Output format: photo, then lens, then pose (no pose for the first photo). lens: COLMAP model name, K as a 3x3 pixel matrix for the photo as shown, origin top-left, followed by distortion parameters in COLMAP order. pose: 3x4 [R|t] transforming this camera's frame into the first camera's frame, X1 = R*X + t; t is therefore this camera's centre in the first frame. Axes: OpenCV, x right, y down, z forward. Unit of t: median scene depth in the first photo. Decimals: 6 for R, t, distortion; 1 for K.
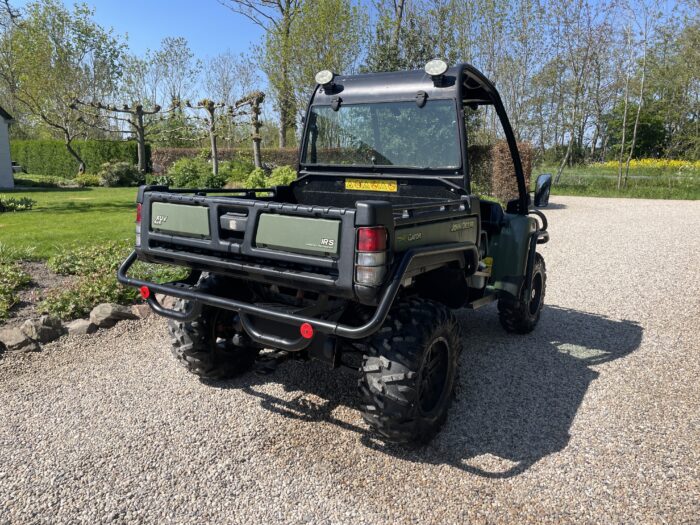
lens RADIAL K [[527.0, 0, 350.0], [0, 527.0, 262.5], [0, 0, 1]] dist [0.081869, -0.103060]
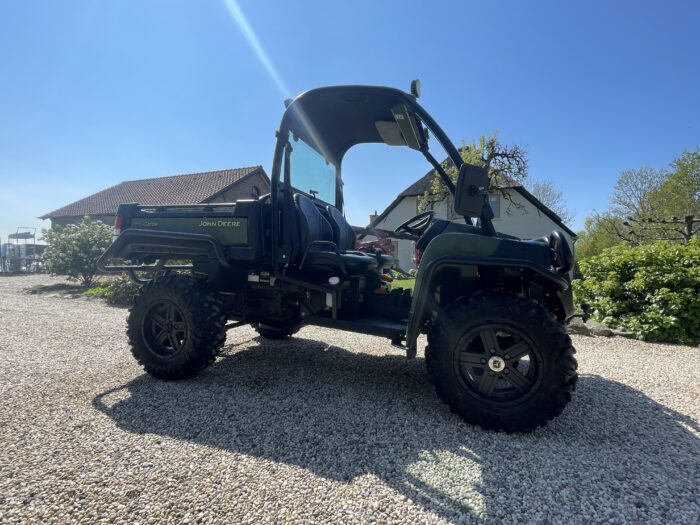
lens RADIAL K [[339.5, 0, 350.0], [0, 339.5, 262.5], [0, 0, 1]] dist [0.001821, -0.000700]
pose [[0.240914, -0.020183, -0.970337, 0.934447], [-0.195604, 0.978259, -0.068912, 0.005238], [0.950631, 0.206403, 0.231728, 0.997610]]
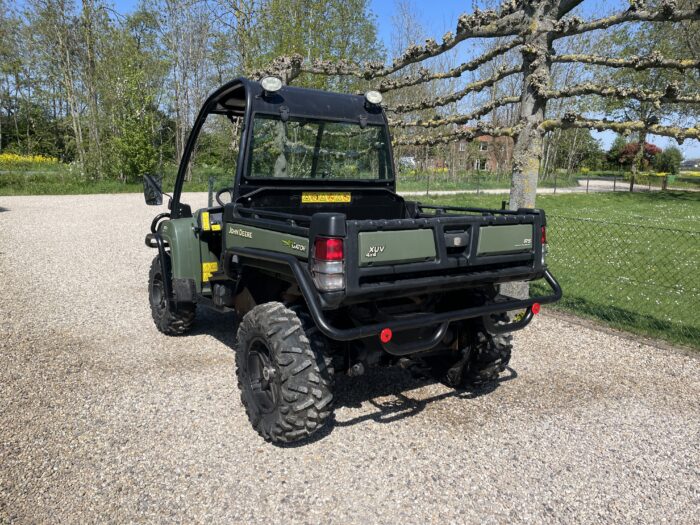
lens RADIAL K [[526.5, 0, 355.2], [0, 526.5, 262.6], [0, 0, 1]] dist [0.078962, -0.094647]
pose [[0.377777, -0.166270, 0.910845, -0.974699], [0.153571, 0.981370, 0.115450, -0.139829], [-0.913072, 0.096266, 0.396273, 0.579143]]
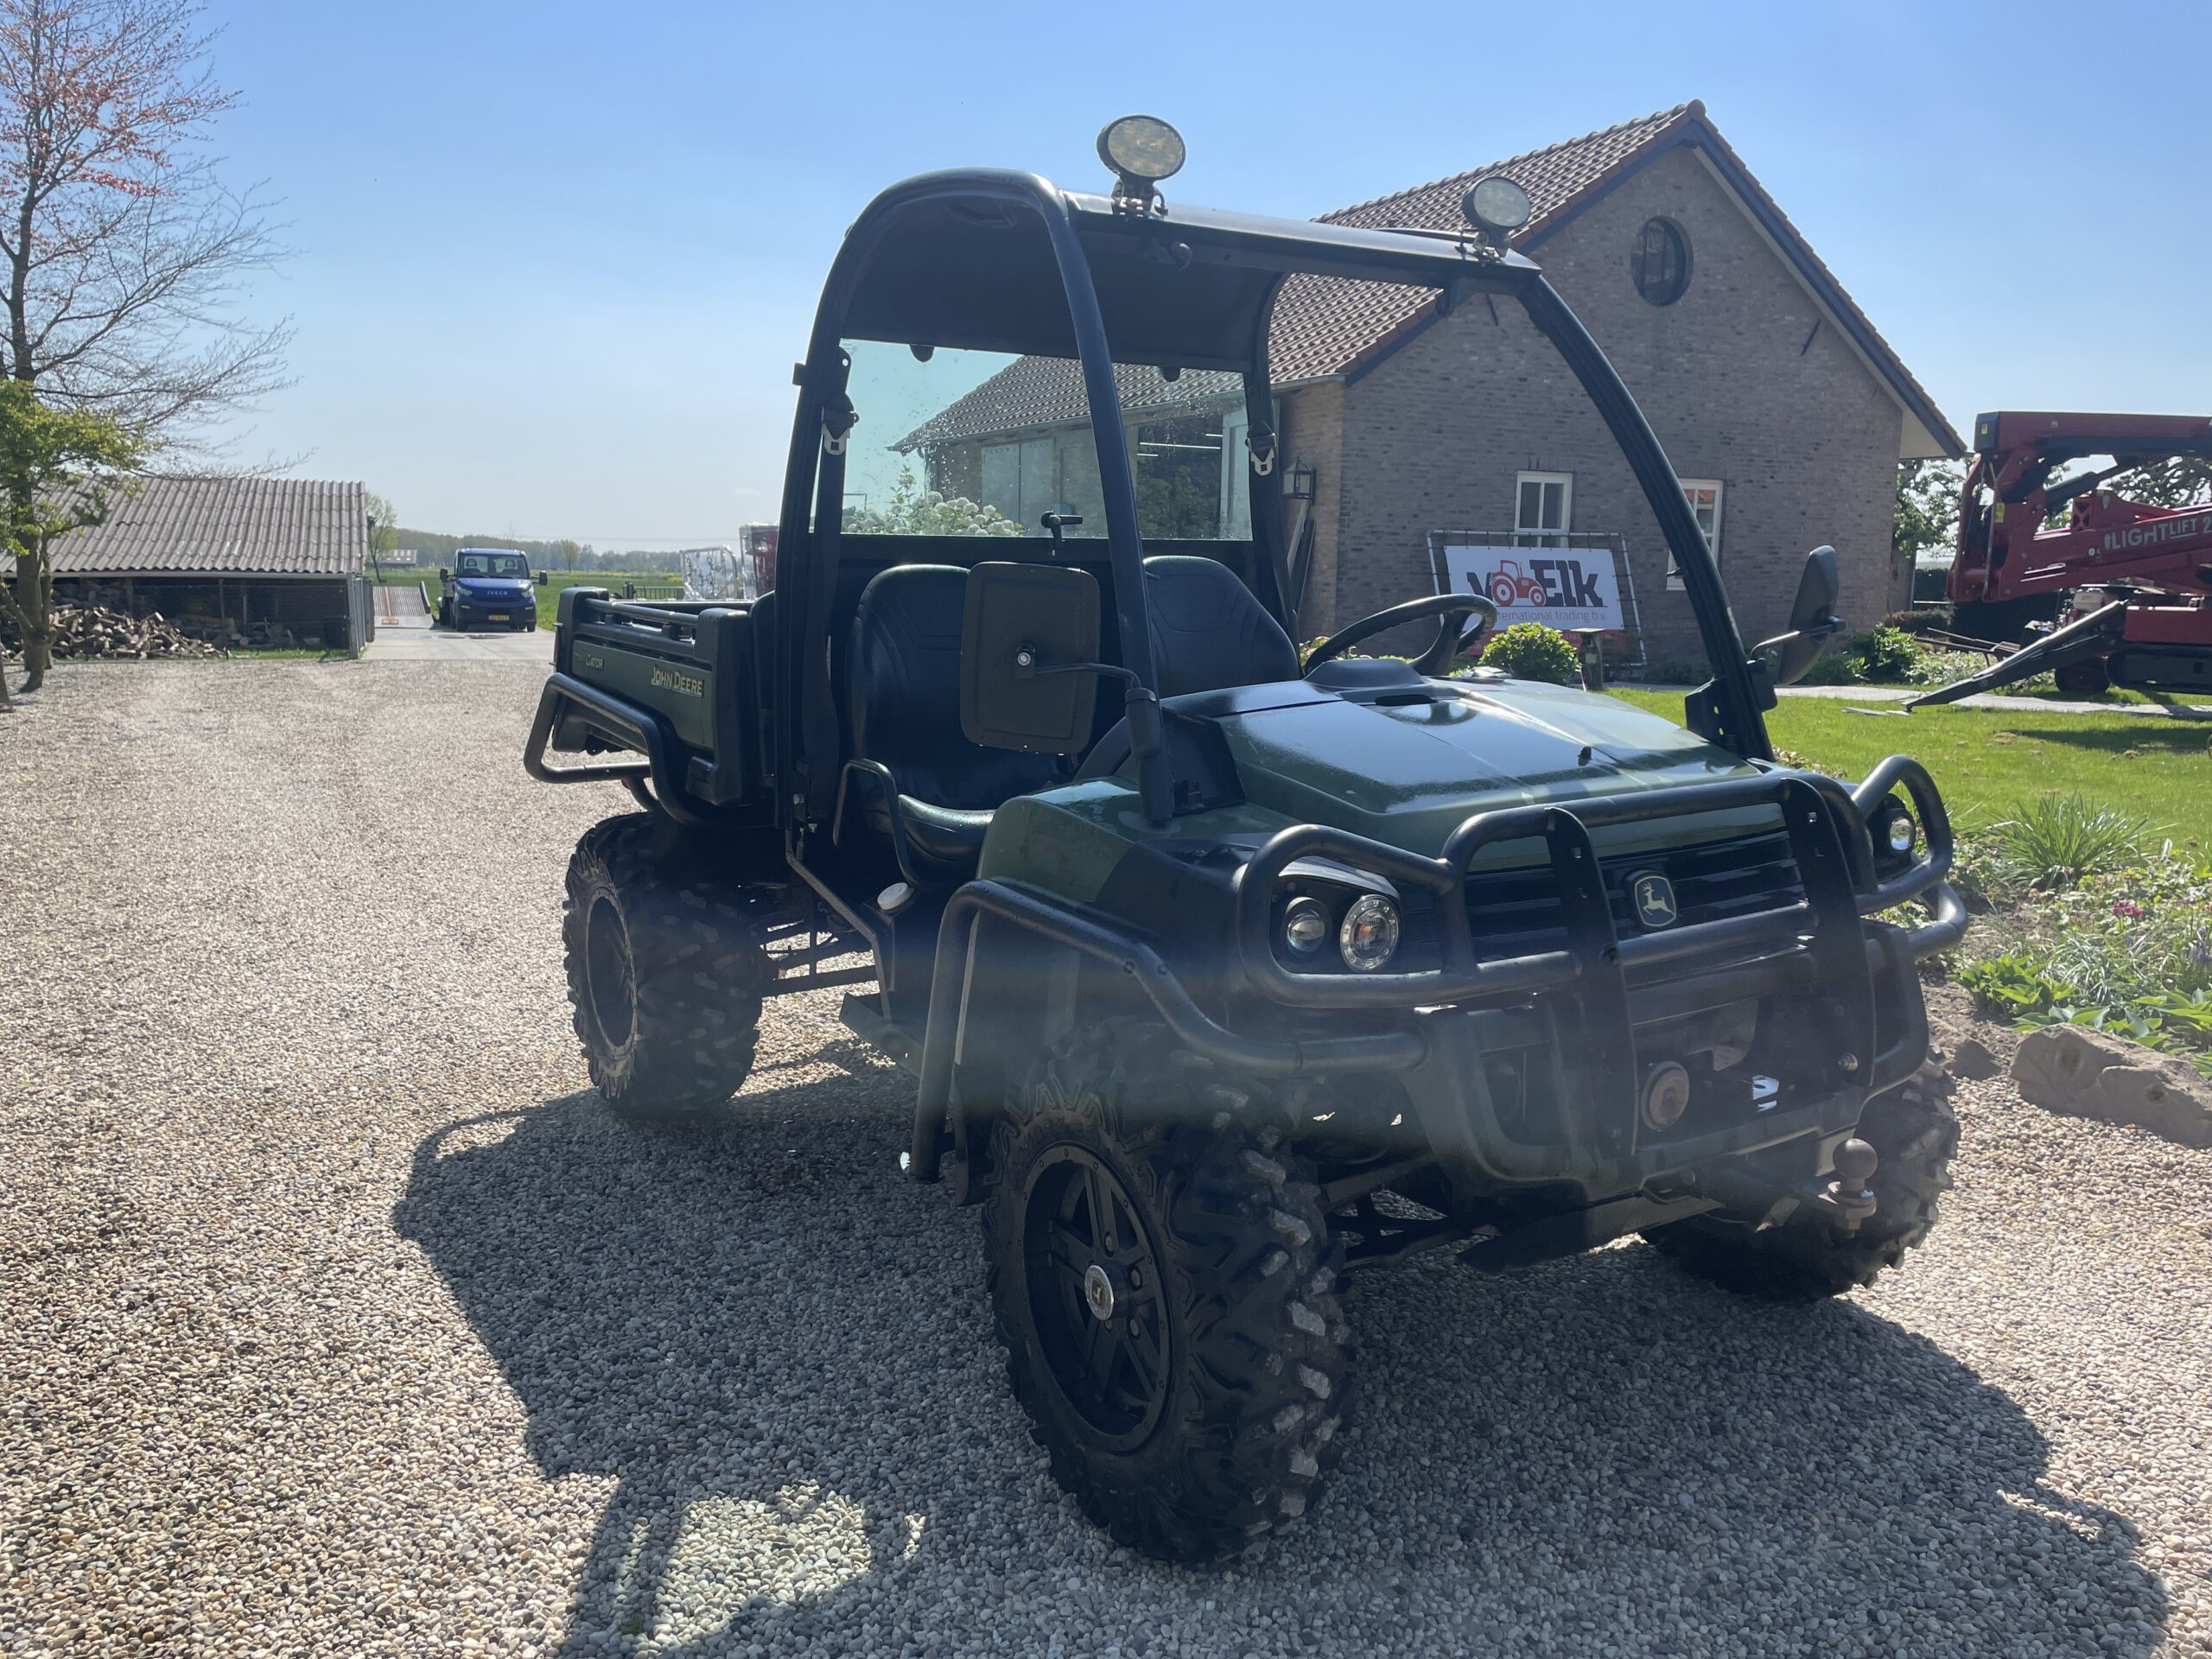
lens RADIAL K [[1663.6, 0, 1105.9], [0, 1663.6, 818.6], [0, 0, 1]] dist [0.078442, -0.094254]
pose [[-0.414039, 0.113540, -0.903150, 1.095269], [-0.184826, 0.961035, 0.205548, -0.263641], [0.891297, 0.252031, -0.376921, 1.591070]]
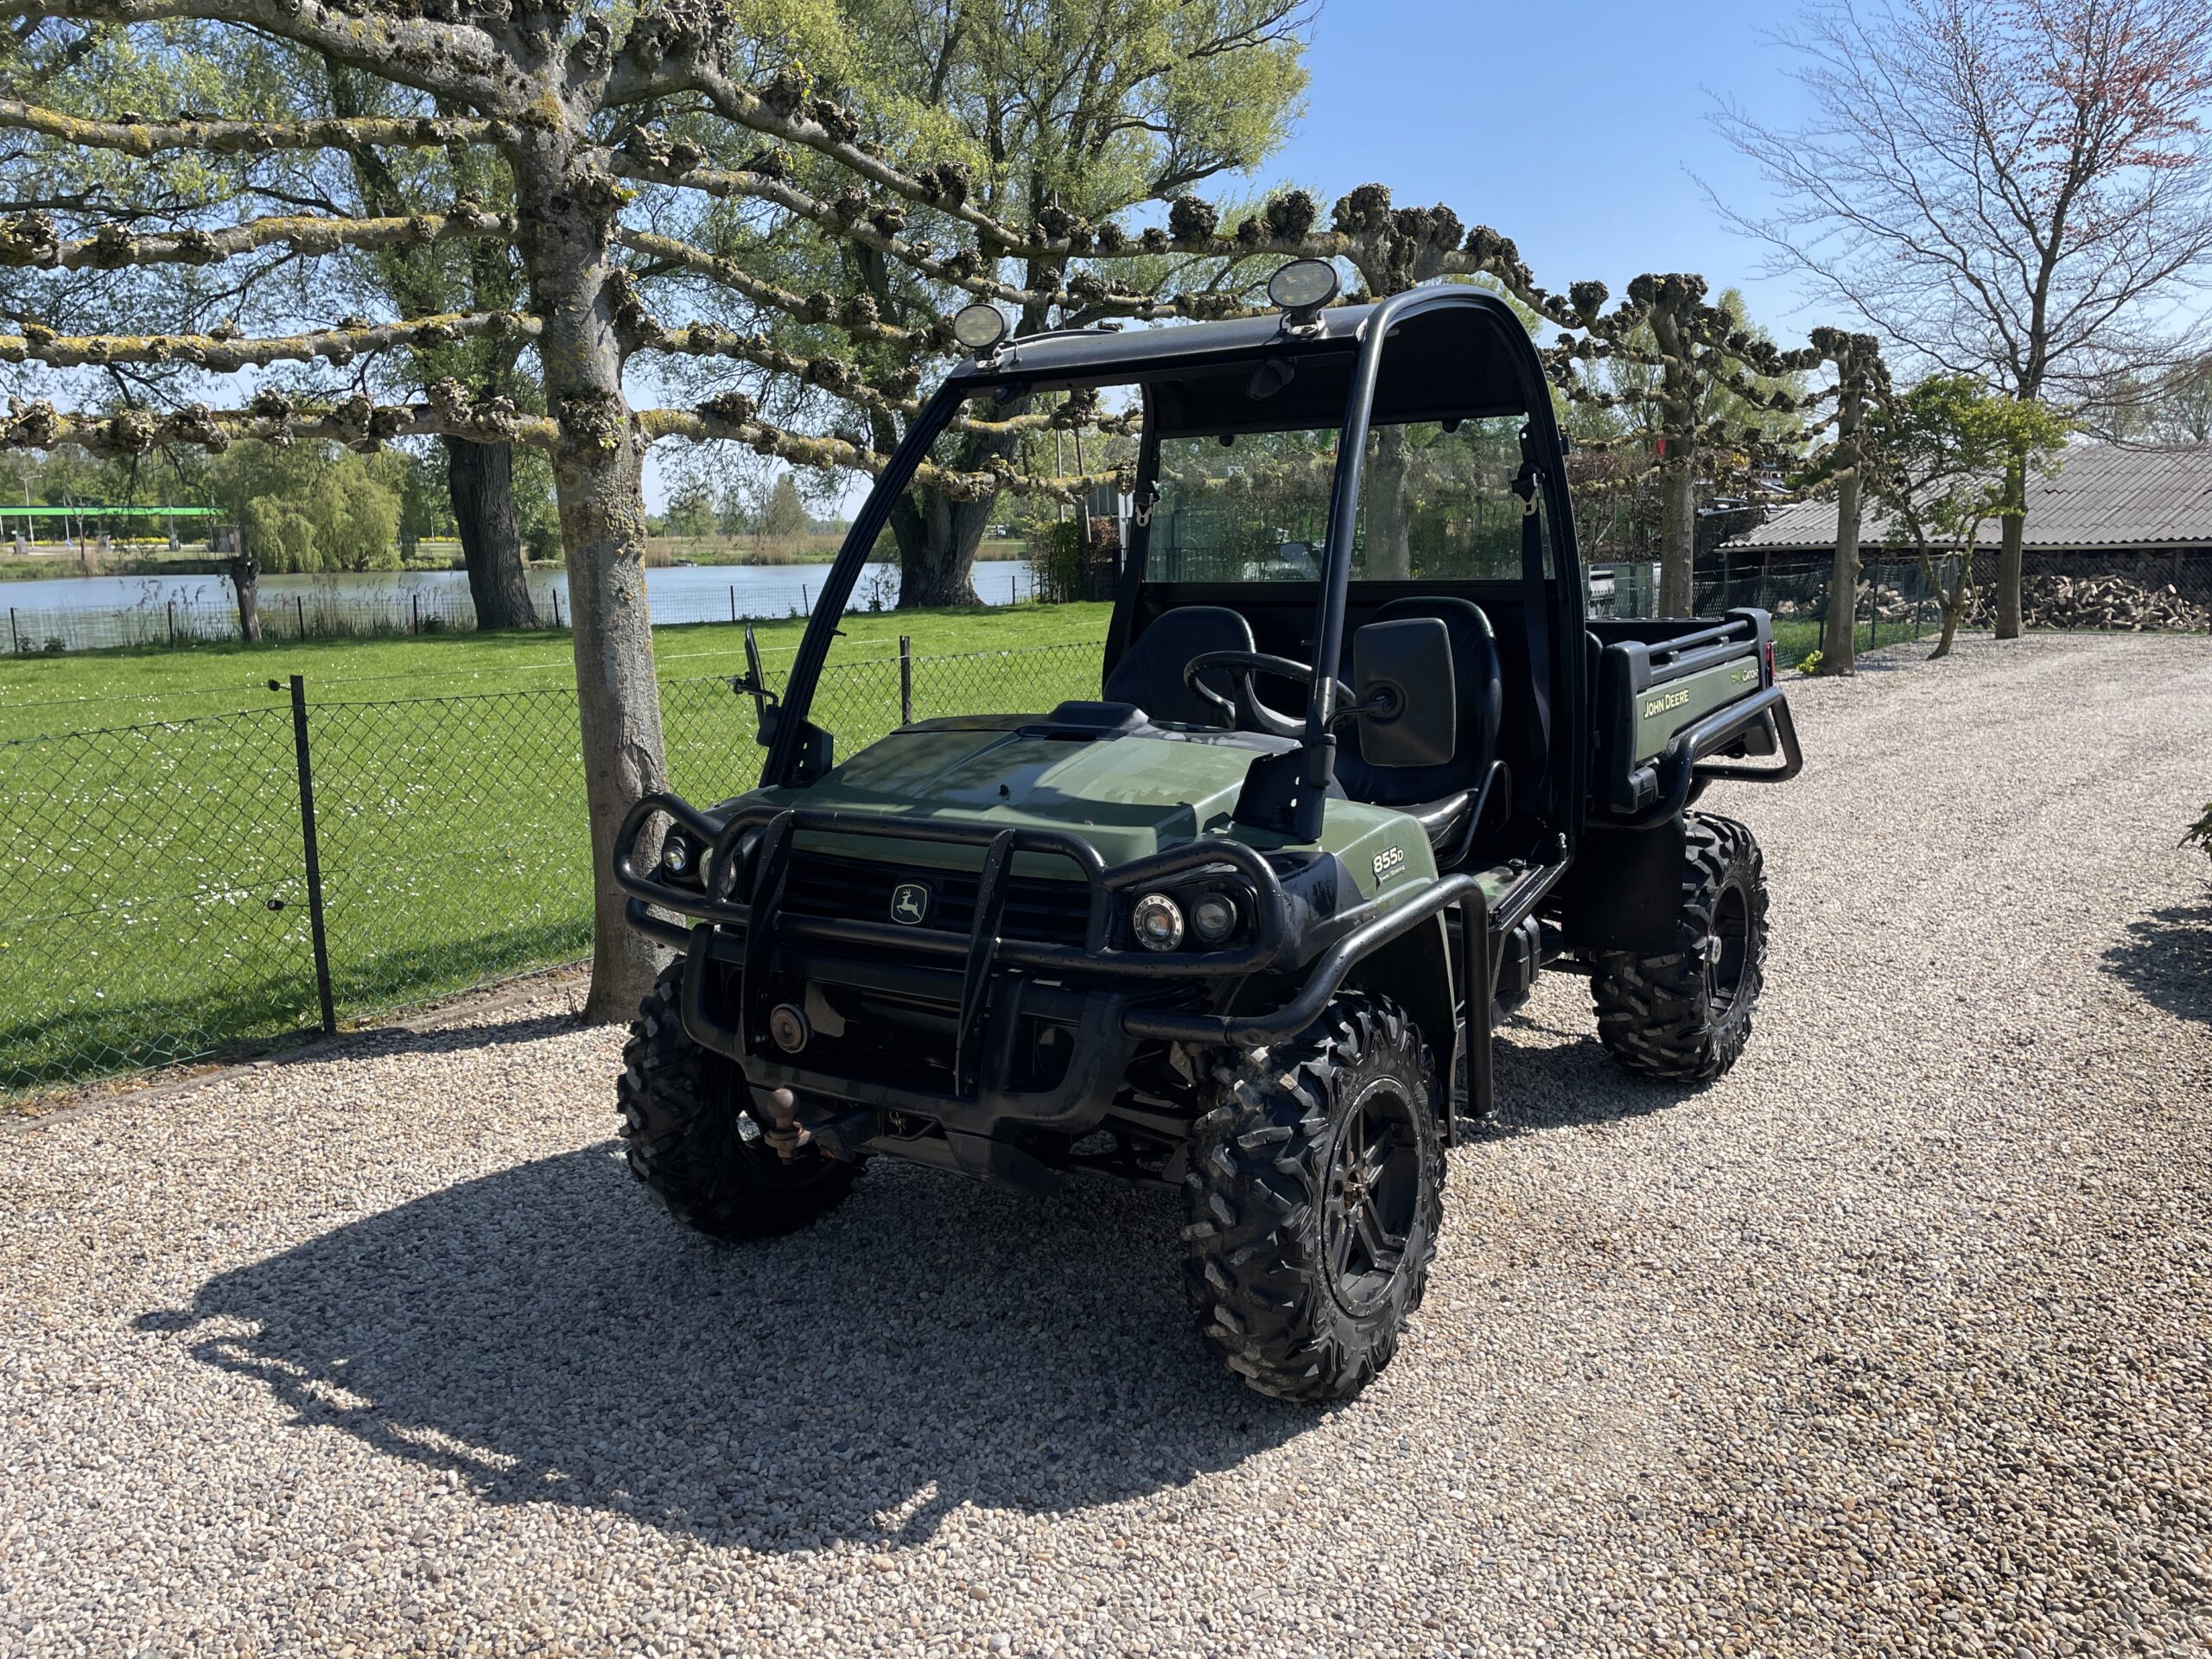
lens RADIAL K [[1663.6, 0, 1105.9], [0, 1663.6, 818.6], [0, 0, 1]] dist [0.078442, -0.094254]
pose [[-0.997684, -0.009816, 0.067305, 0.091166], [0.014095, 0.938215, 0.345766, -0.505109], [-0.066541, 0.345914, -0.935904, 2.447483]]
